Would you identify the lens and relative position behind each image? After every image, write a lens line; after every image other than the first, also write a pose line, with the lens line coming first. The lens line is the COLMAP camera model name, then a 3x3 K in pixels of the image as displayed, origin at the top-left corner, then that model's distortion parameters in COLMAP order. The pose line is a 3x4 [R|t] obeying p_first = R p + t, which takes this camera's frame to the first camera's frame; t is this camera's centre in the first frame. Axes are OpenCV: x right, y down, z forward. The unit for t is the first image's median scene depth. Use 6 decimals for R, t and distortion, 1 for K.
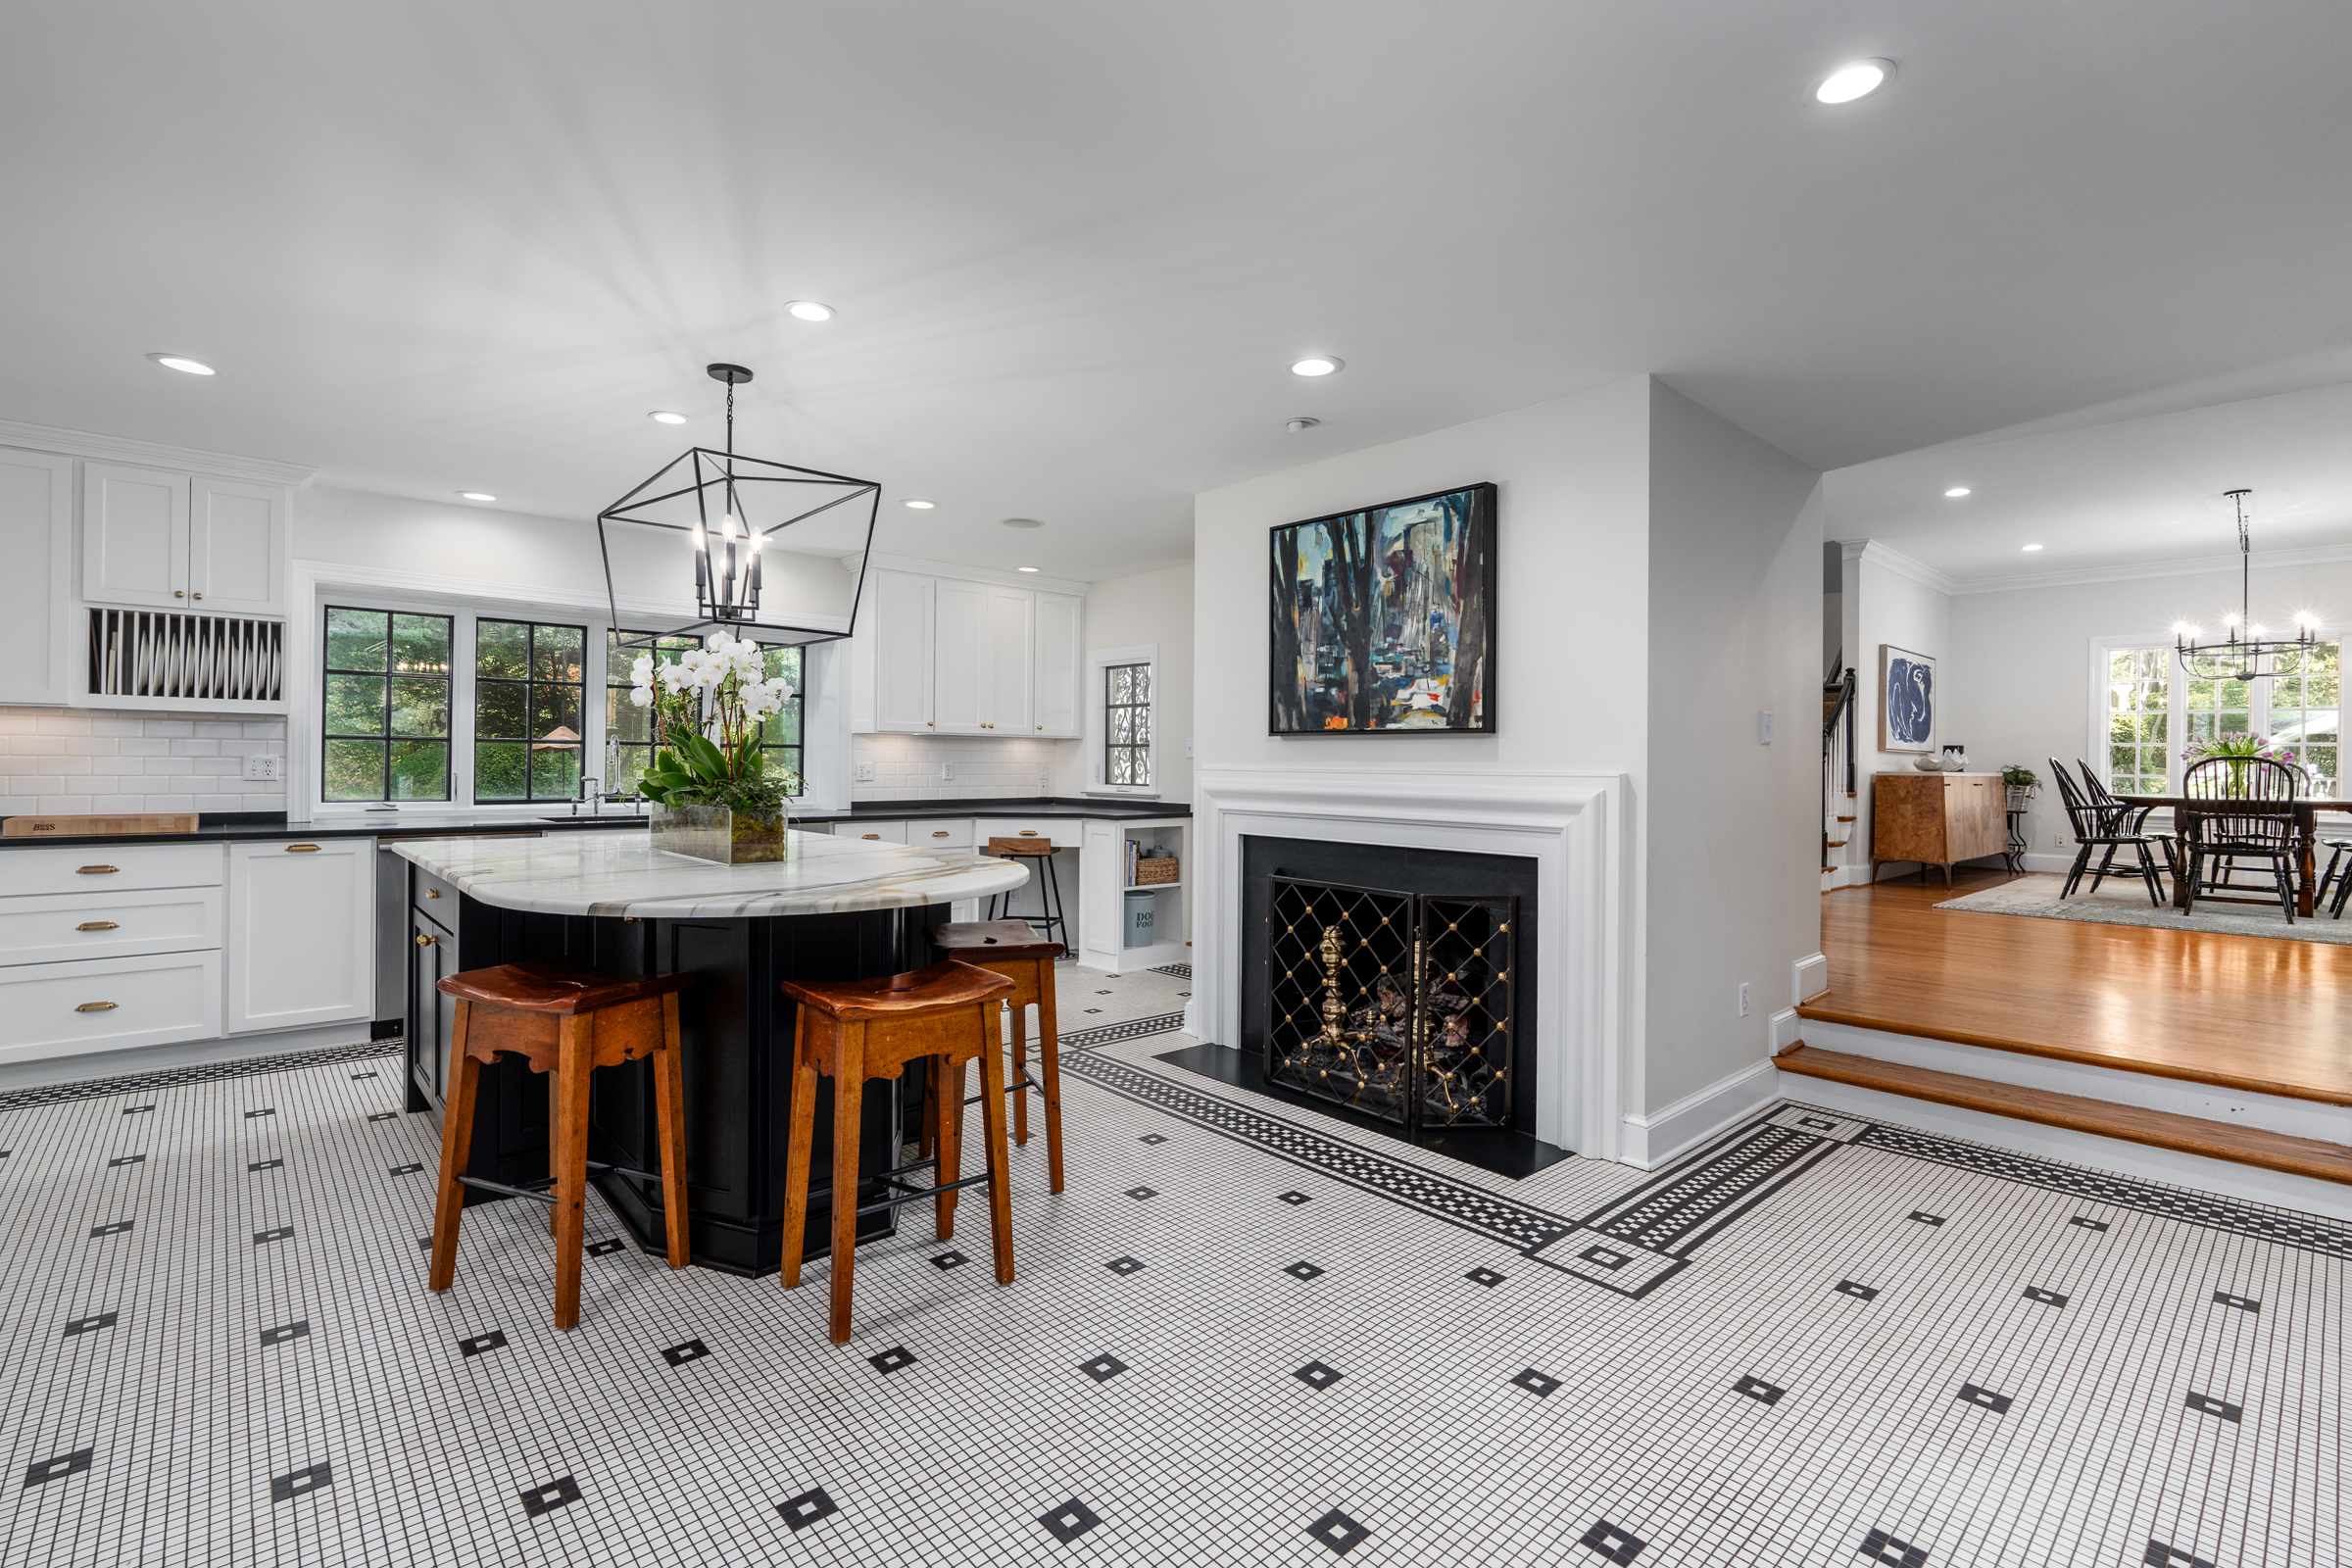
lens RADIAL K [[1063.3, 0, 1231.9], [0, 1063.3, 759.7], [0, 0, 1]] dist [-0.010484, 0.000075]
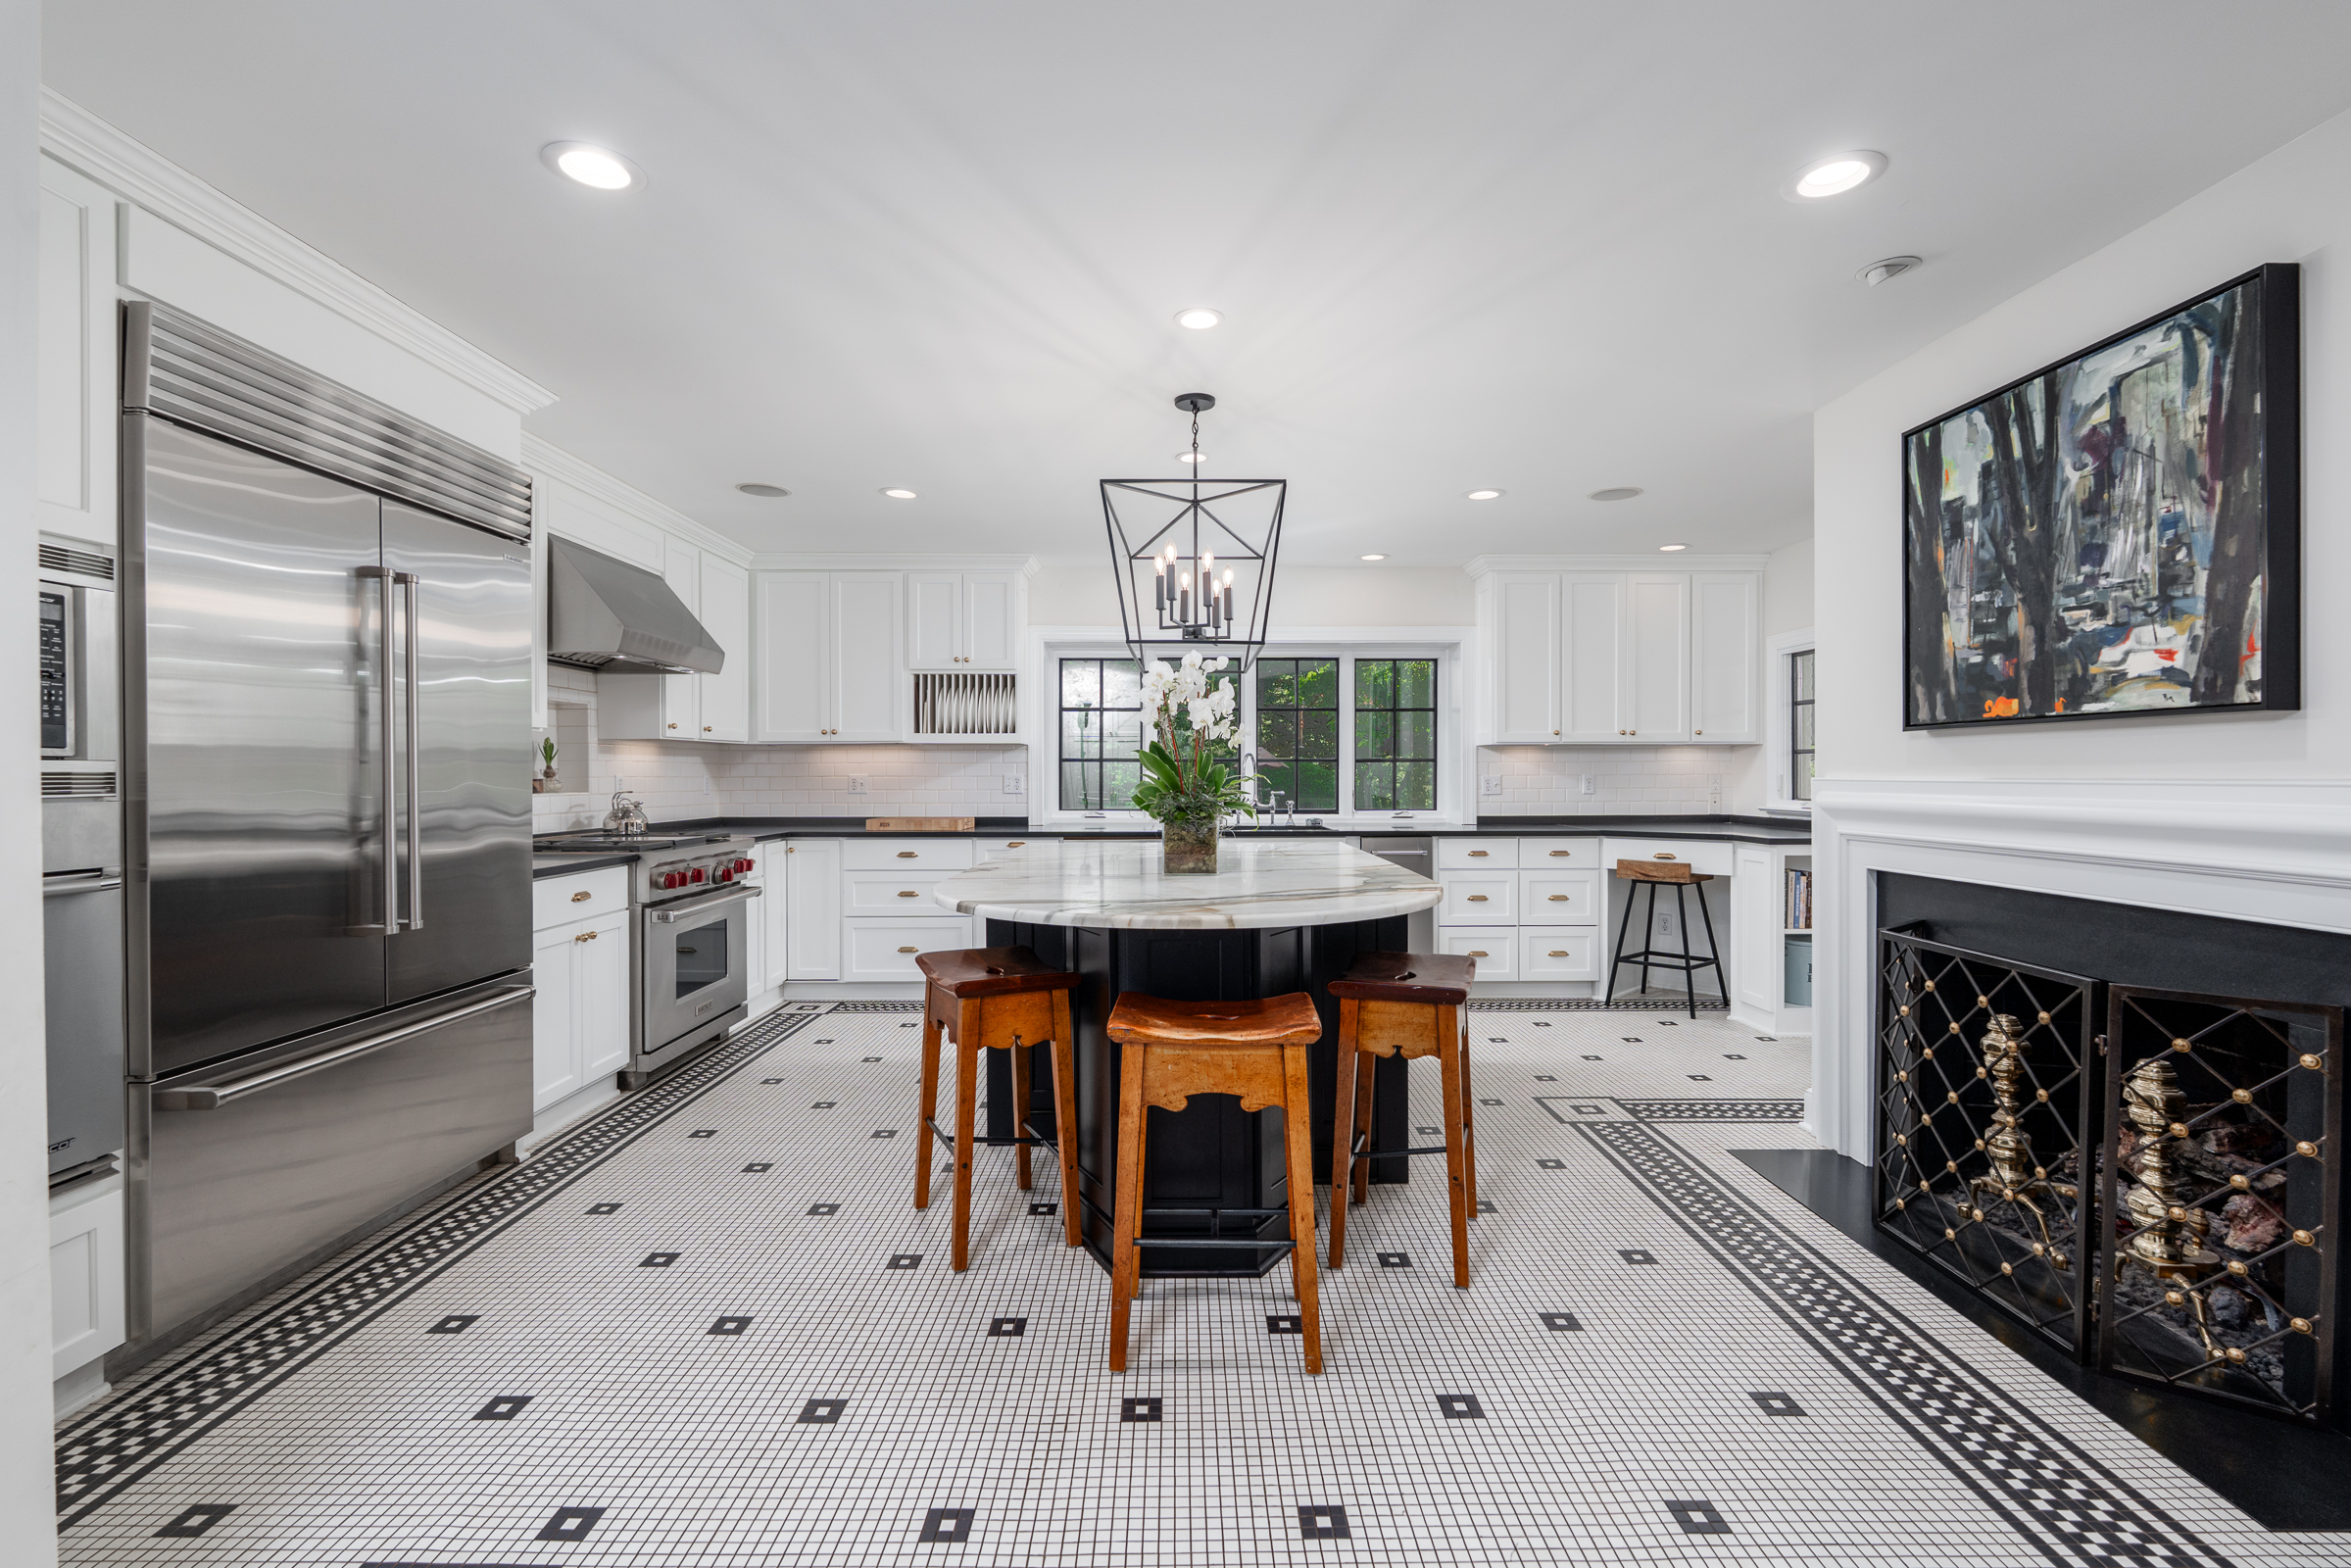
lens RADIAL K [[1062.9, 0, 1176.5], [0, 1062.9, 783.9], [0, 0, 1]] dist [-0.010484, 0.000075]
pose [[0.727241, -0.004803, -0.686366, 0.185833], [0.010986, 0.999929, 0.004643, 0.004357], [0.686295, -0.010917, 0.727242, 0.183912]]
